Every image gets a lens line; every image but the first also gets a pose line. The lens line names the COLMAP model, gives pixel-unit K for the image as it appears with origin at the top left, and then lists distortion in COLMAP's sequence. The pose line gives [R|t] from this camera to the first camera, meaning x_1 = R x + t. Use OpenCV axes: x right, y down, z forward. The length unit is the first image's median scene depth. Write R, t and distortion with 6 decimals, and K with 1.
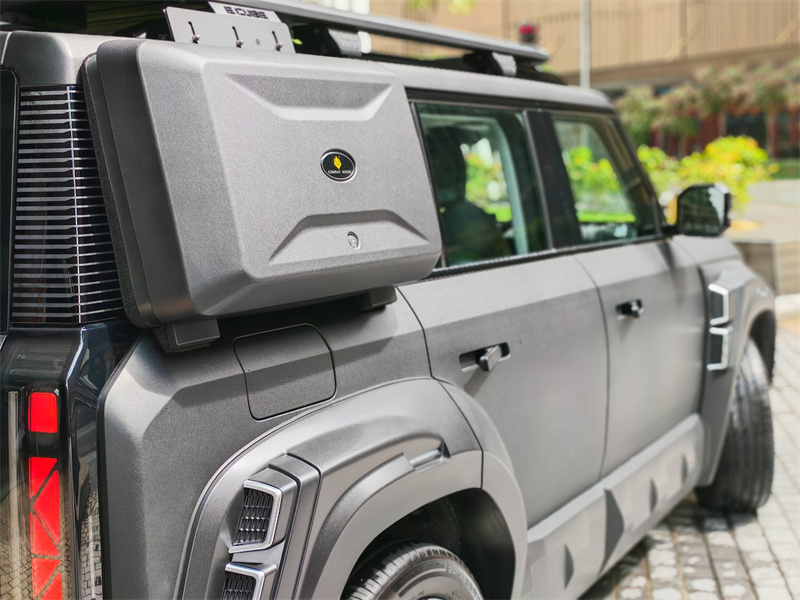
lens RADIAL K [[1073.3, 0, 405.8], [0, 1073.3, 304.5], [0, 0, 1]] dist [0.083070, 0.000000]
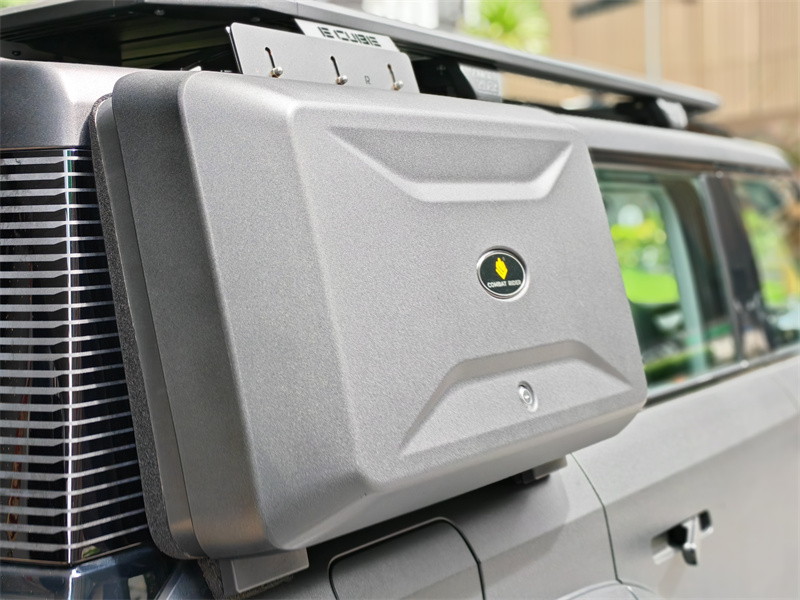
lens RADIAL K [[1073.3, 0, 395.4], [0, 1073.3, 292.6], [0, 0, 1]] dist [0.083070, 0.000000]
pose [[0.998094, 0.004256, -0.061569, -0.087773], [-0.008029, 0.998096, -0.061158, -0.082094], [0.061191, 0.061535, 0.996227, 0.396000]]
